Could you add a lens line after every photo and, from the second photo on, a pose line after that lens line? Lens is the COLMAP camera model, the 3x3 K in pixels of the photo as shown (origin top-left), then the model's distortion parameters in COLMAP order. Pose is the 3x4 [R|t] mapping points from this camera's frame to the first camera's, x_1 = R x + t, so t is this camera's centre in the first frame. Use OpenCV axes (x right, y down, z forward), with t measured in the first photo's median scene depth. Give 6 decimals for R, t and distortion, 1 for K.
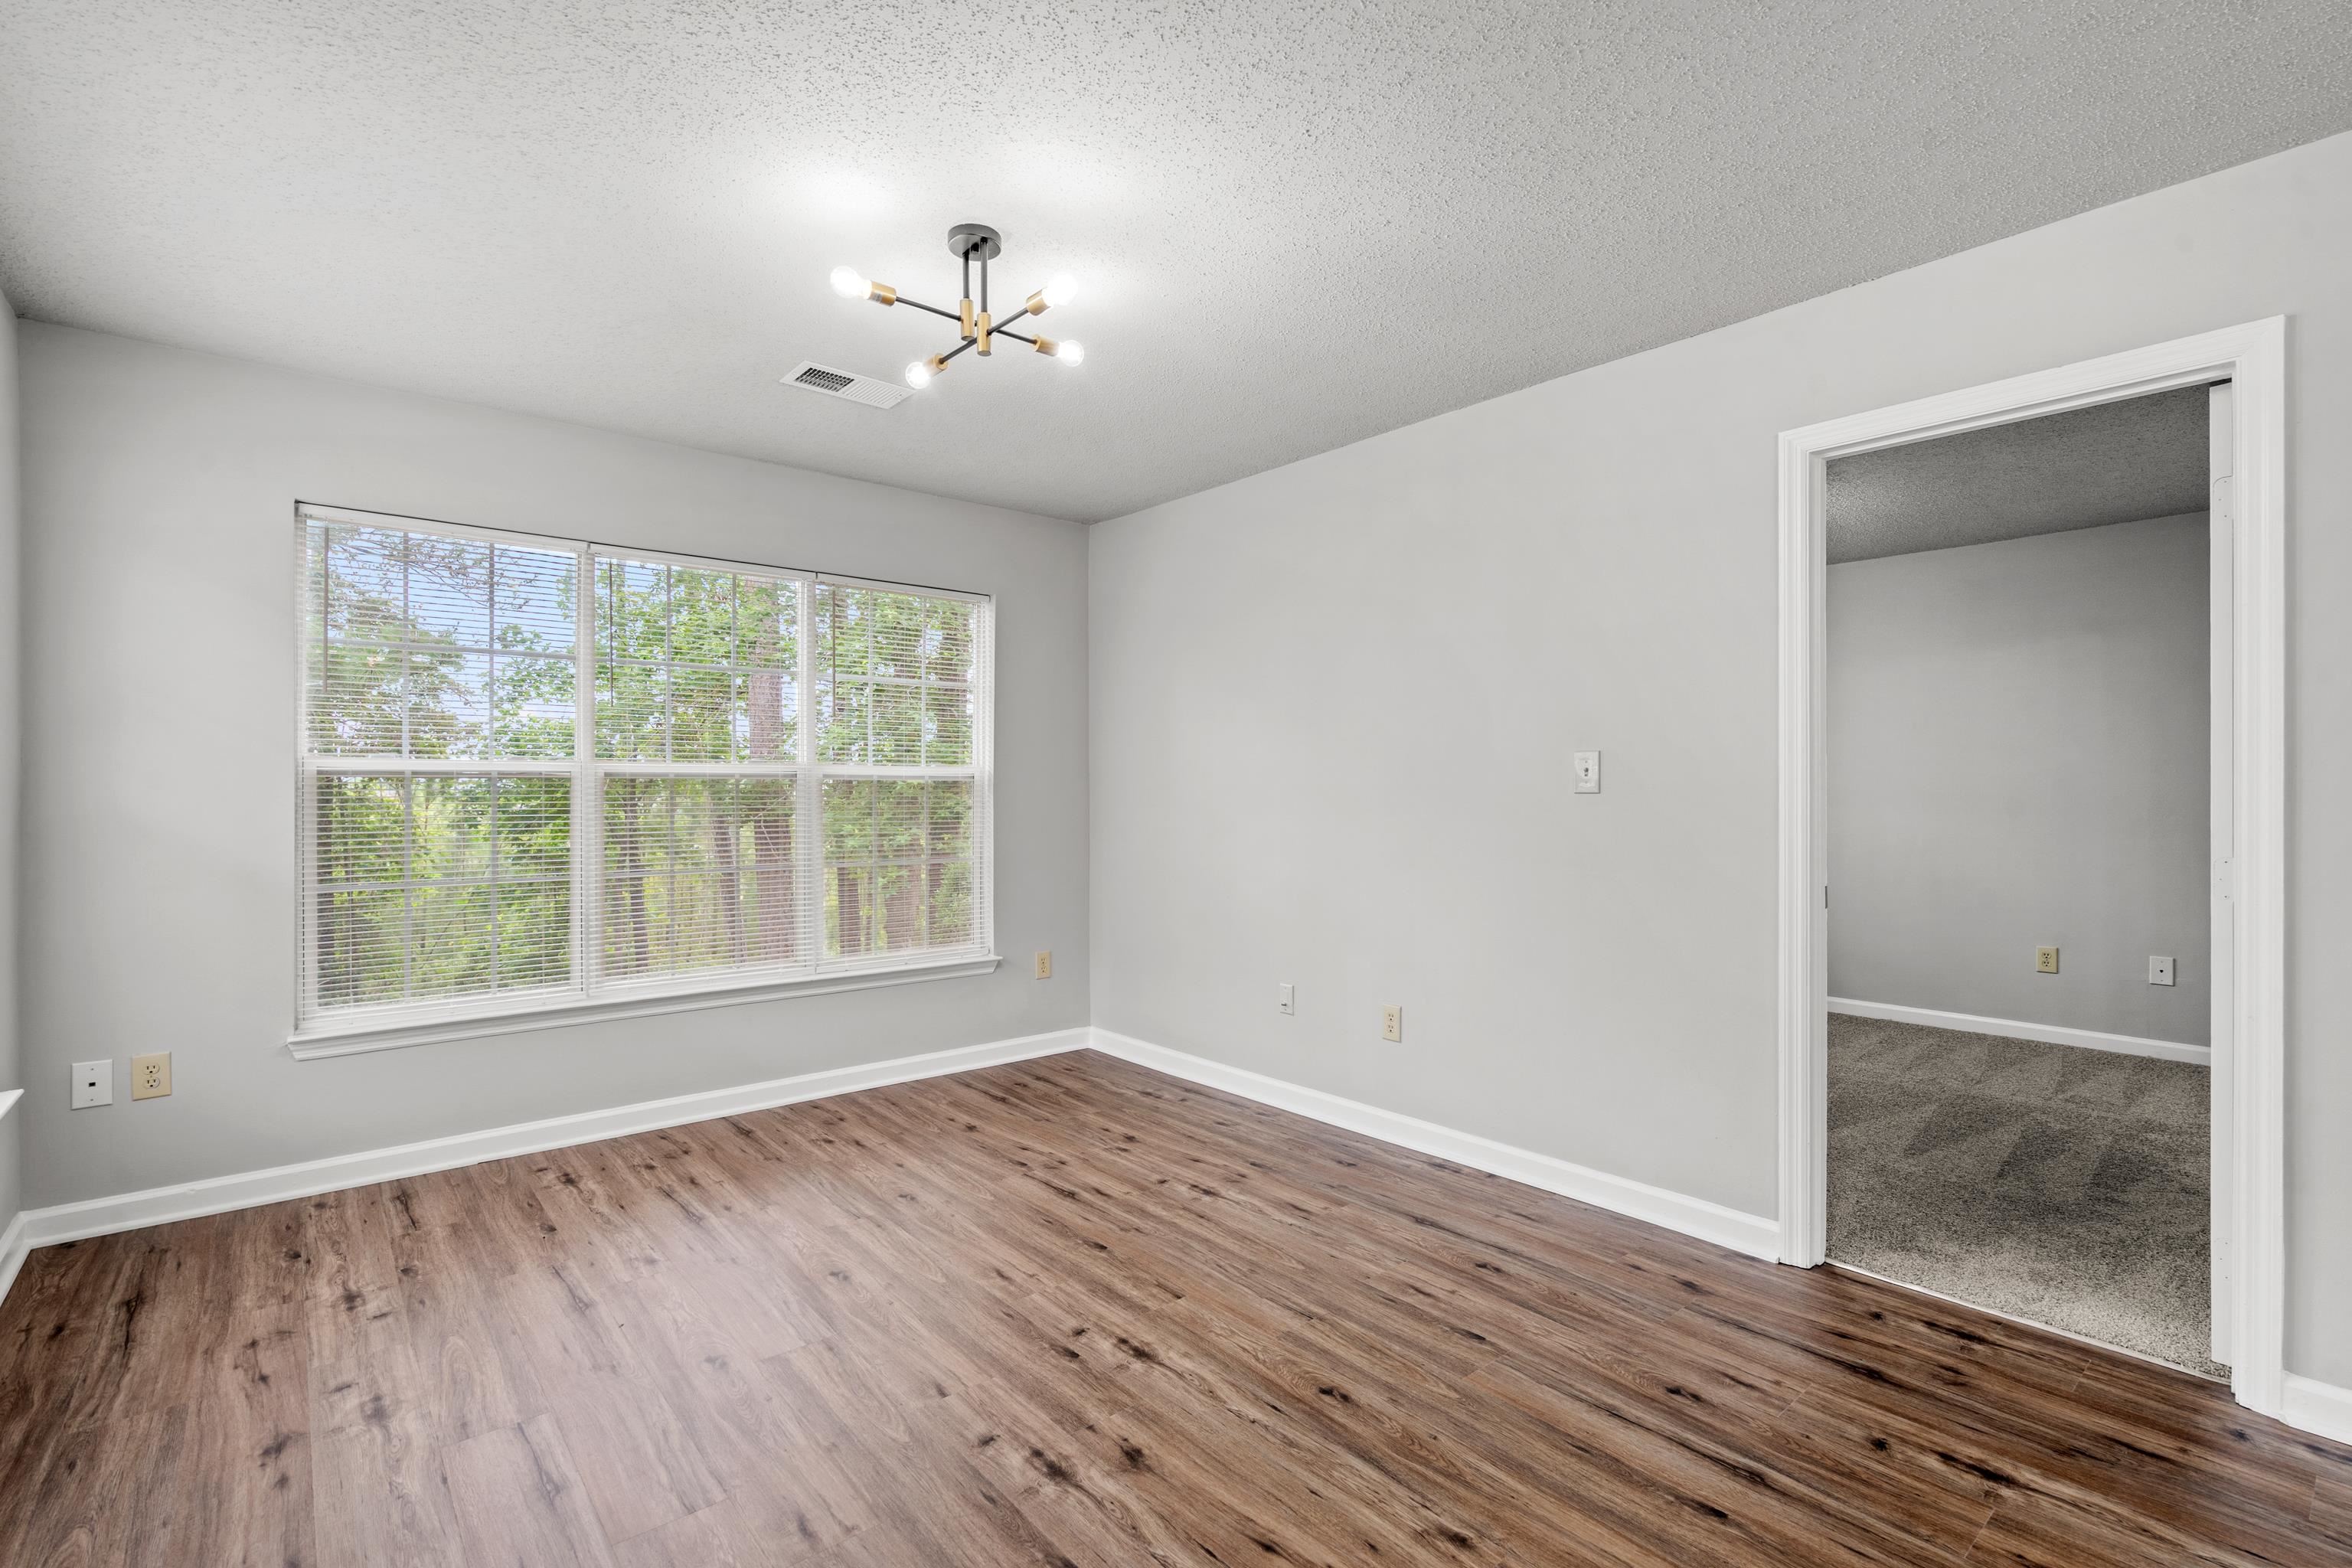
lens RADIAL K [[1071.1, 0, 1185.0], [0, 1071.1, 793.4], [0, 0, 1]] dist [-0.002137, 0.000291]
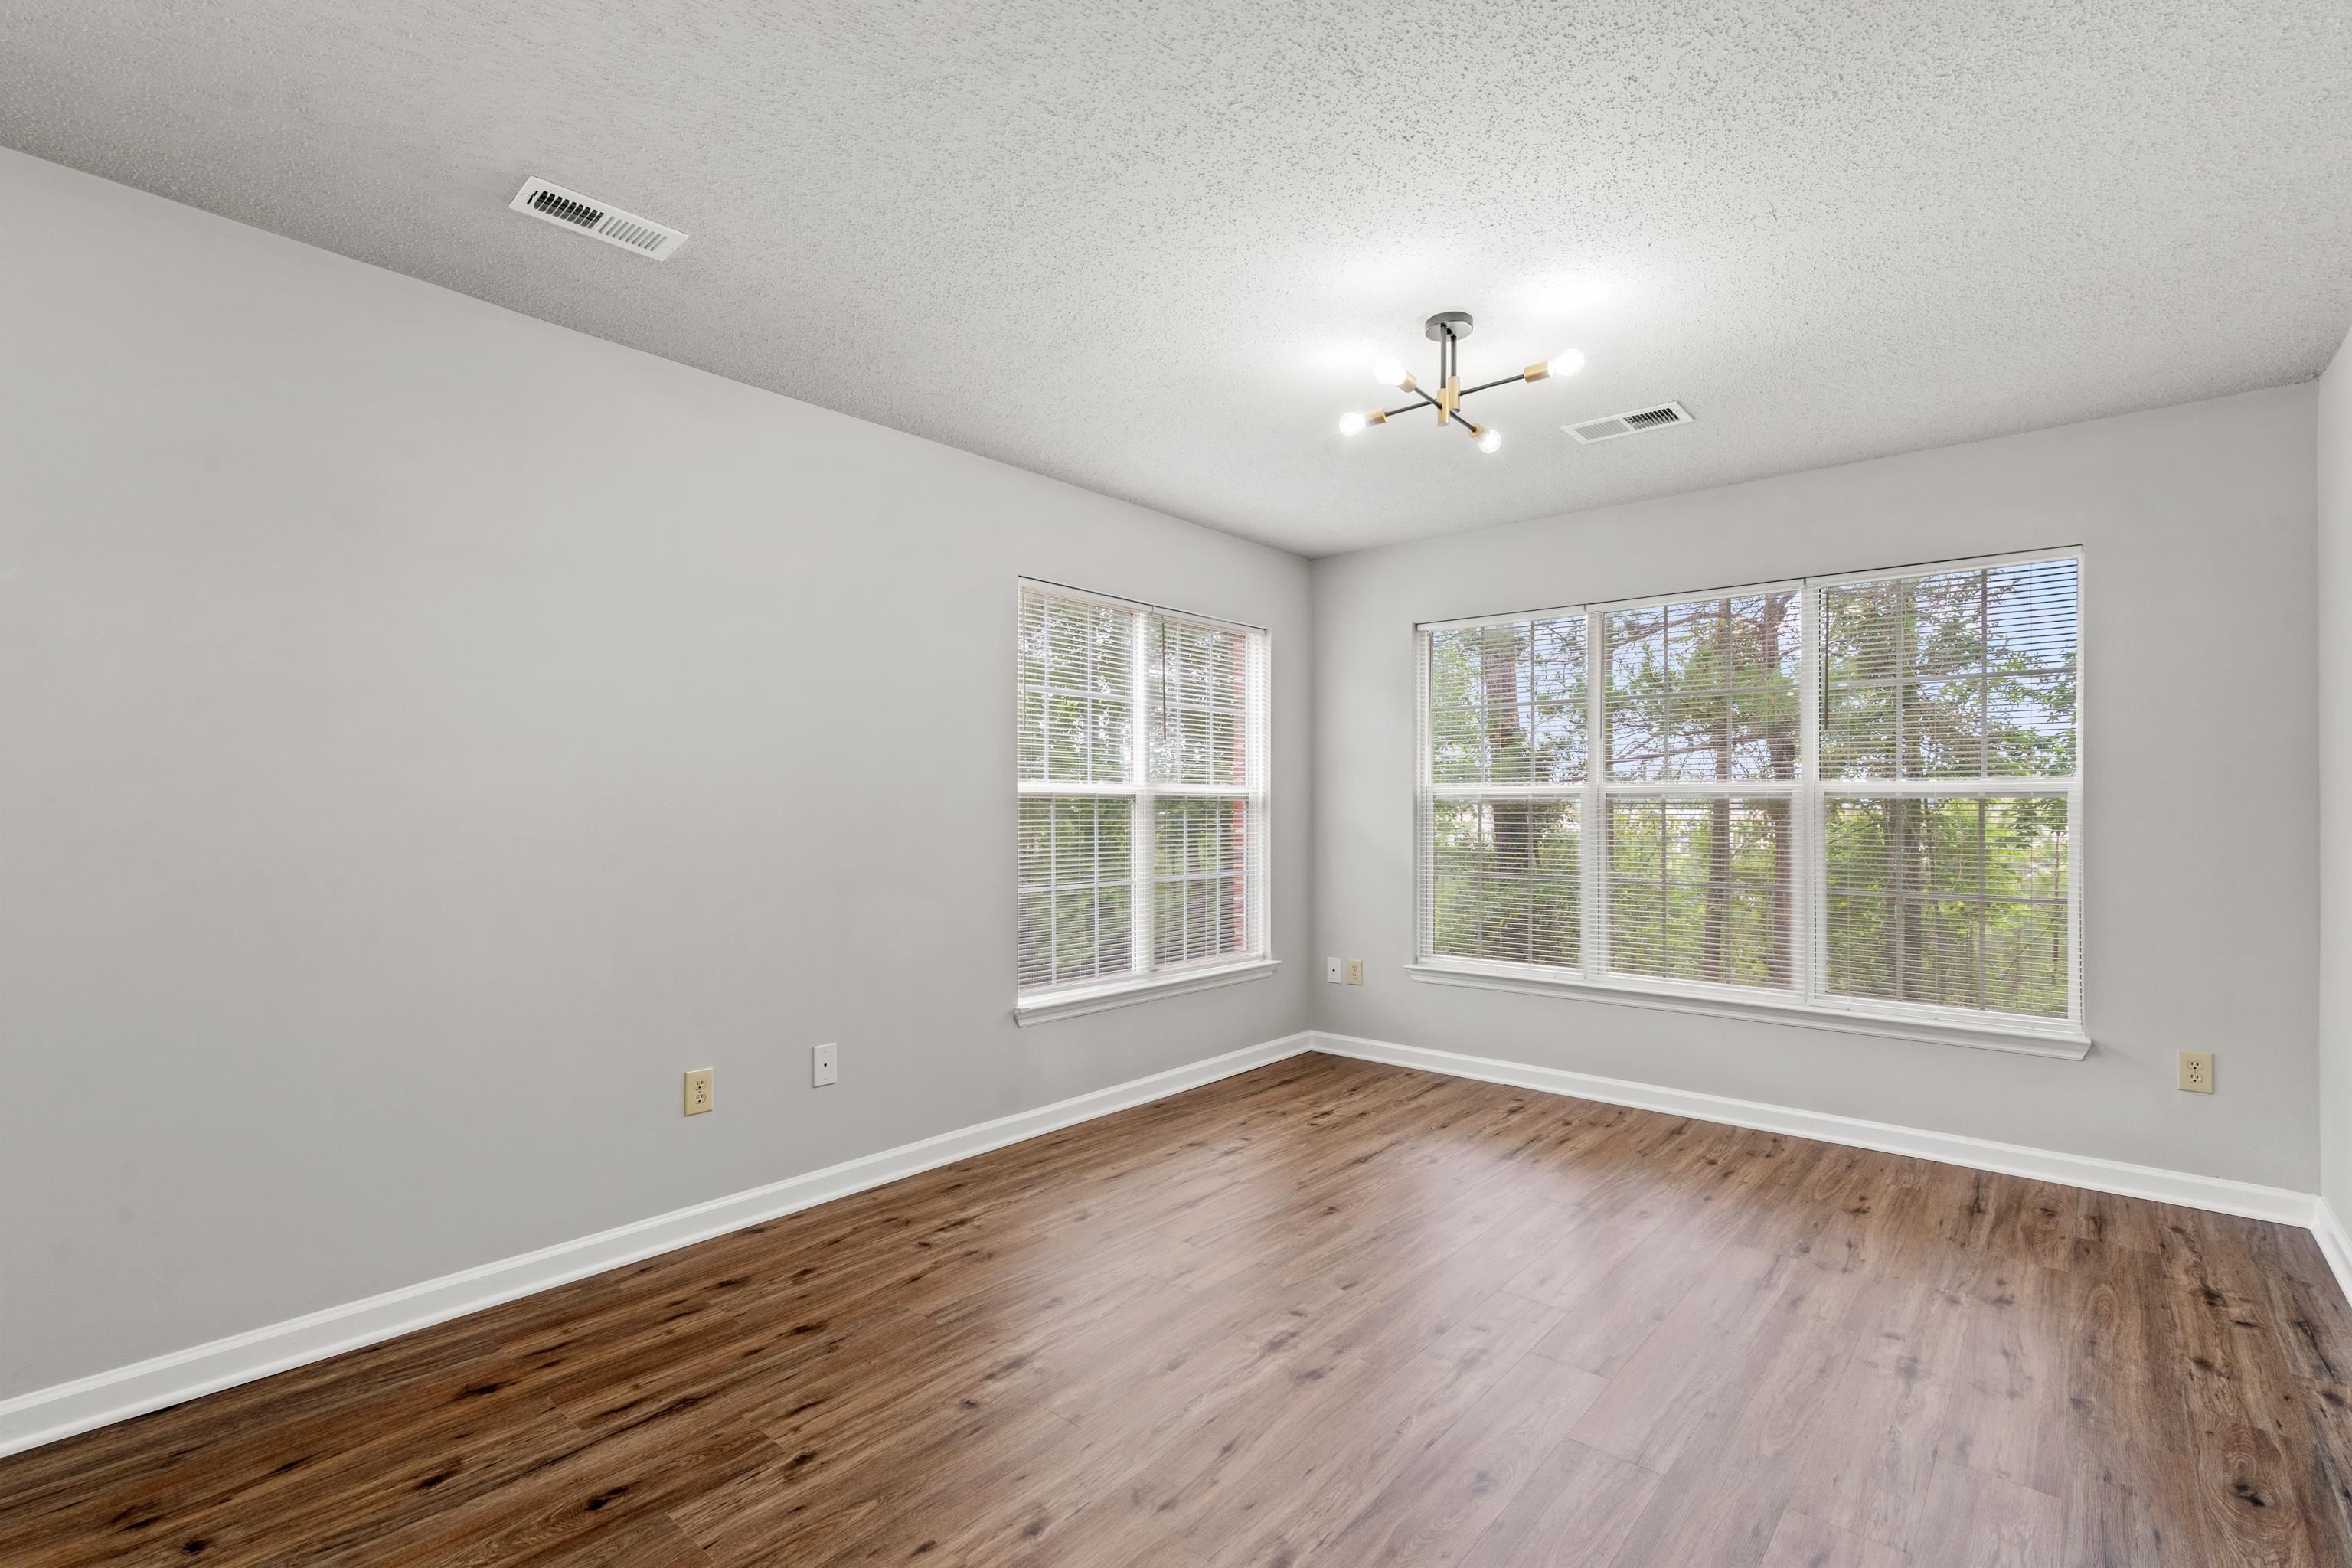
lens RADIAL K [[1071.1, 0, 1162.1], [0, 1071.1, 795.0], [0, 0, 1]] dist [-0.002137, 0.000291]
pose [[0.138972, -0.014917, -0.990184, 0.708065], [-0.005827, 0.999857, -0.015881, 0.005080], [0.990279, 0.007977, 0.138865, 0.436345]]
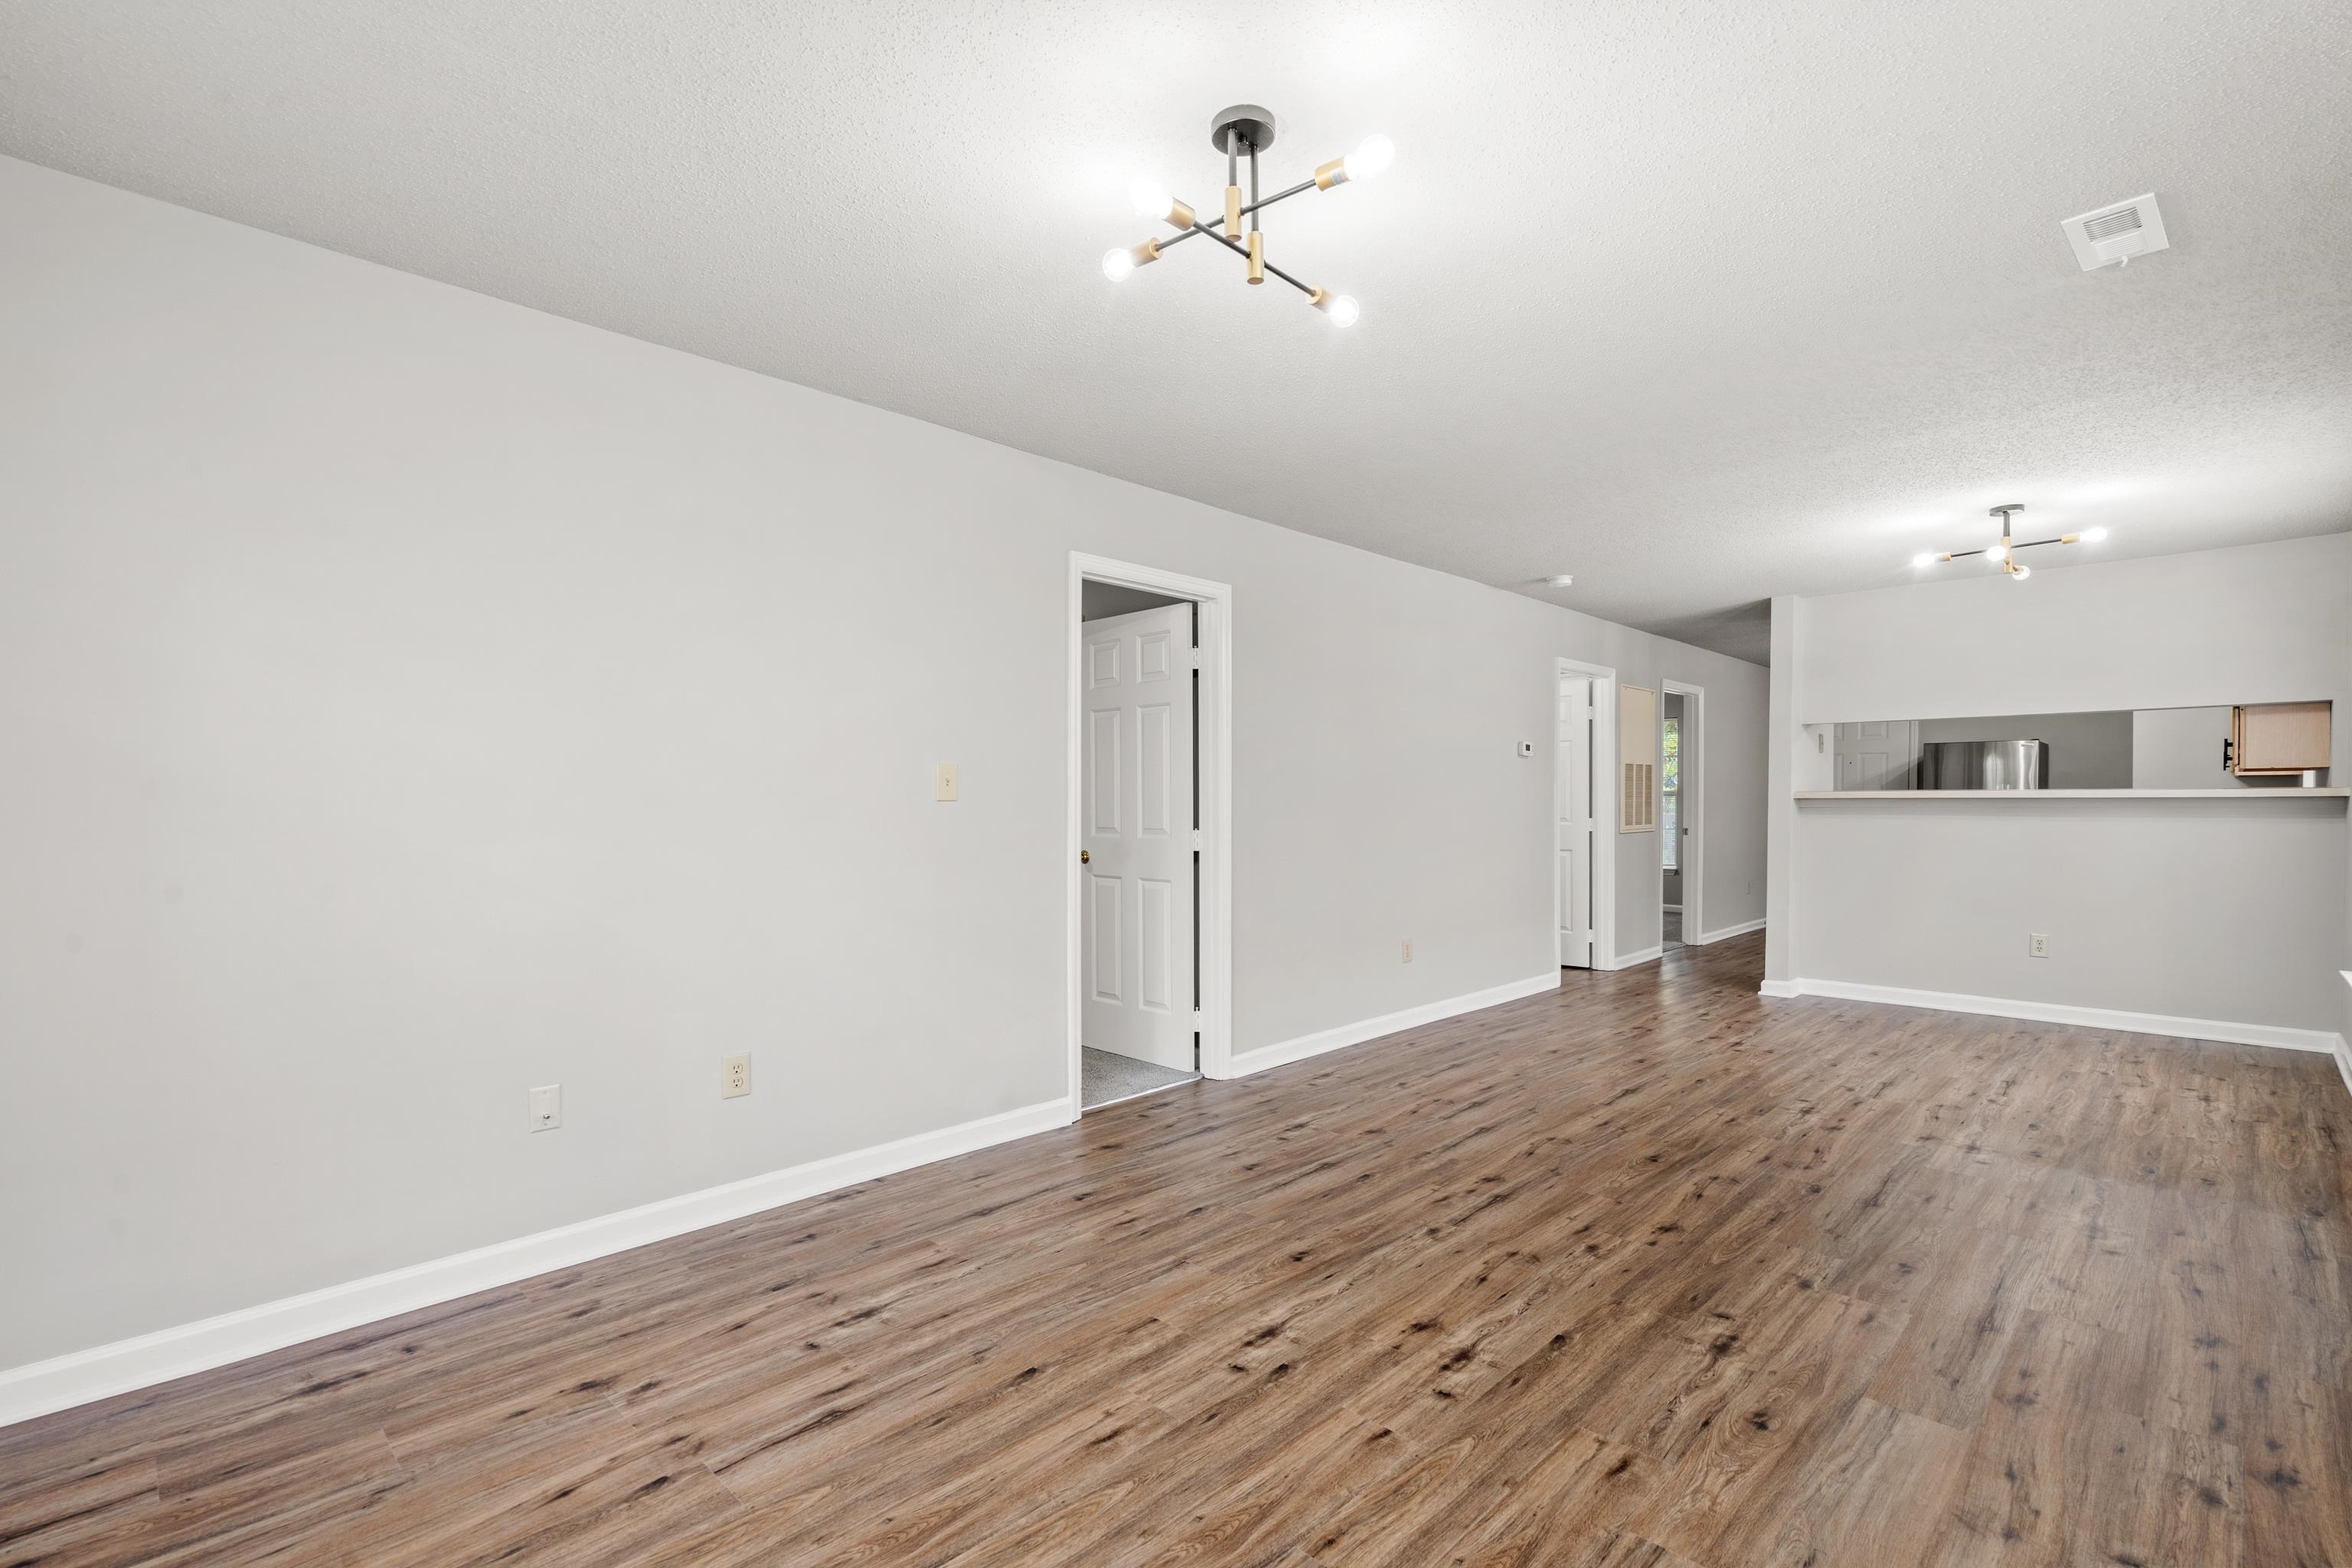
lens RADIAL K [[1071.1, 0, 1178.2], [0, 1071.1, 779.7], [0, 0, 1]] dist [-0.002137, 0.000291]
pose [[-0.088759, 0.018851, 0.995875, -0.825719], [0.004975, 0.999817, -0.018482, 0.003878], [-0.996041, 0.003314, -0.088837, 0.902614]]
